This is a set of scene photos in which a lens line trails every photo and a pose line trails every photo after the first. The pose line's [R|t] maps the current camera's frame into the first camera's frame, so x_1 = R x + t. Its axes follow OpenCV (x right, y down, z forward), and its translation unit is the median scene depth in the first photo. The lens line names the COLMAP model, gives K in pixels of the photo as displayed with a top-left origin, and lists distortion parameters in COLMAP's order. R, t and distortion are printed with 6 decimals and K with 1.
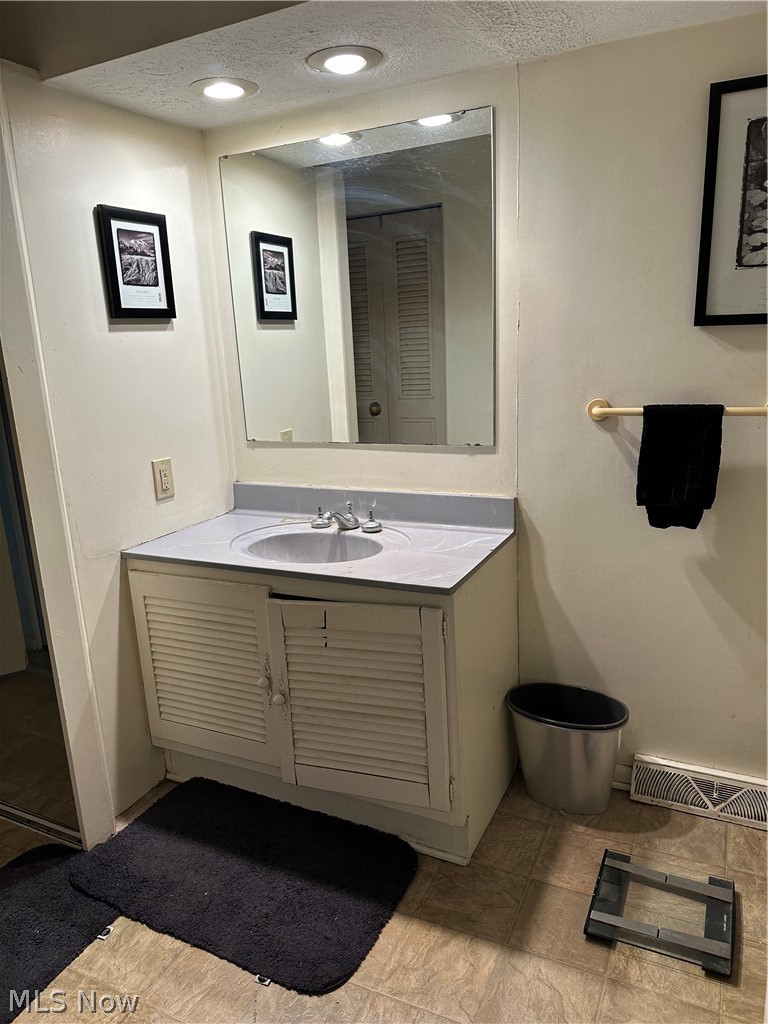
lens RADIAL K [[731.6, 0, 377.9], [0, 731.6, 514.8], [0, 0, 1]] dist [0.059544, -0.072548]
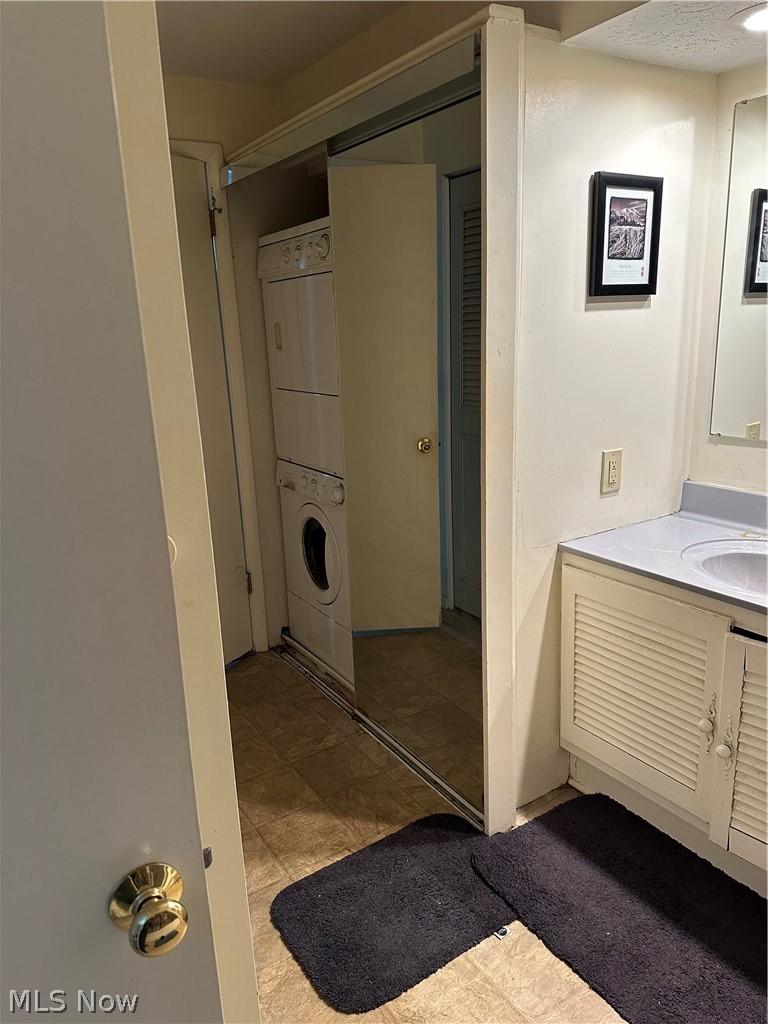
lens RADIAL K [[731.6, 0, 377.9], [0, 731.6, 514.8], [0, 0, 1]] dist [0.059544, -0.072548]
pose [[0.863301, 0.148116, -0.482465, -0.098082], [-0.126189, 0.988950, 0.077808, -0.031732], [0.488659, -0.006290, 0.872452, 0.055418]]
